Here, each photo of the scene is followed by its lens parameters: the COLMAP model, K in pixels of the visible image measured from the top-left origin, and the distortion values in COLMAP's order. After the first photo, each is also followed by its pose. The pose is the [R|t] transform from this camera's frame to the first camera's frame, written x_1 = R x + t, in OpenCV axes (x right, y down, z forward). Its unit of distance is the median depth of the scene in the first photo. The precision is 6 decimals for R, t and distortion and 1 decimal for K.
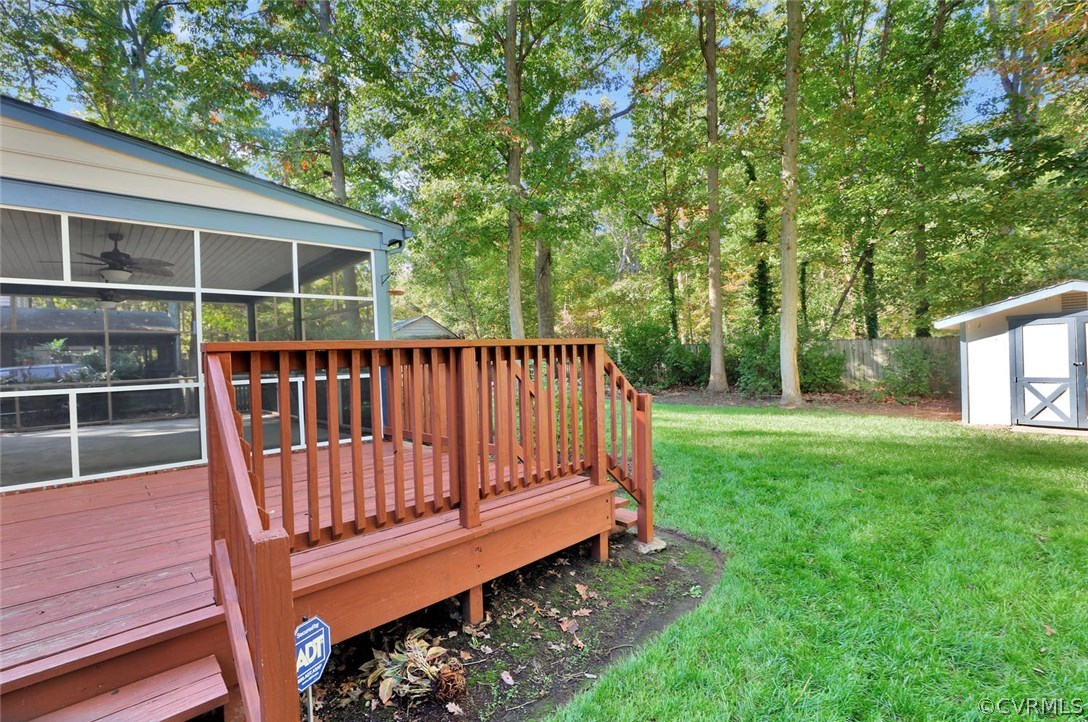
lens RADIAL K [[493.0, 0, 544.0], [0, 493.0, 361.0], [0, 0, 1]] dist [-0.022834, 0.001217]
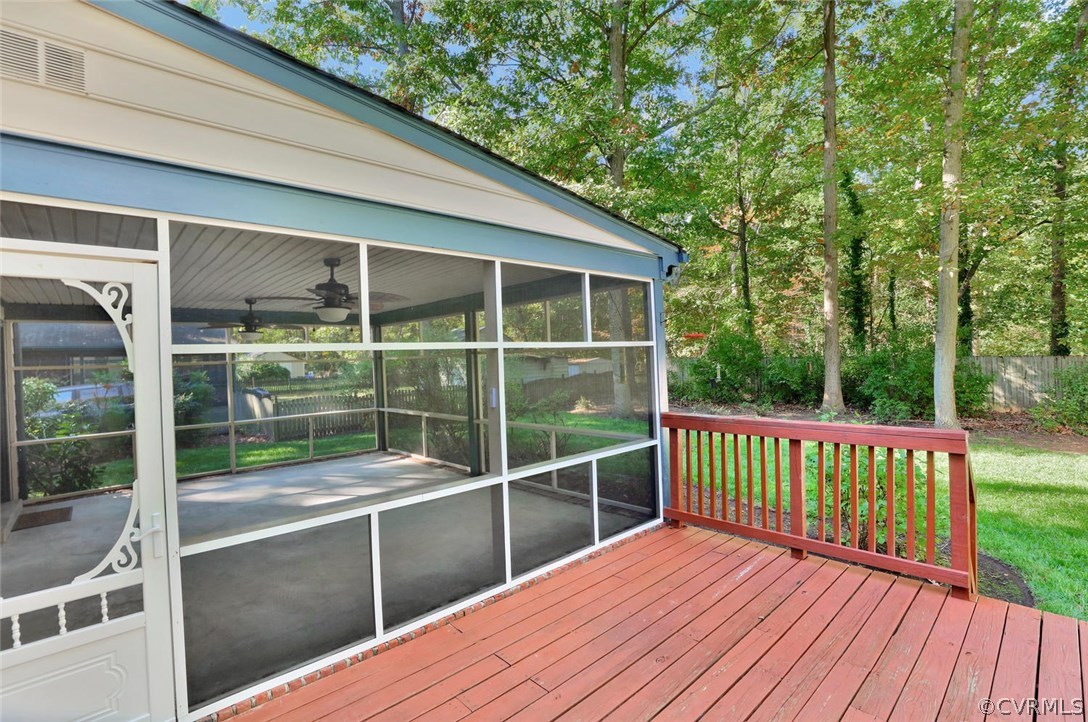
lens RADIAL K [[493.0, 0, 544.0], [0, 493.0, 361.0], [0, 0, 1]] dist [-0.022834, 0.001217]
pose [[0.999874, 0.002950, -0.015591, -0.192247], [-0.002928, 0.999995, 0.001469, -0.037490], [0.015596, -0.001423, 0.999877, 0.085625]]
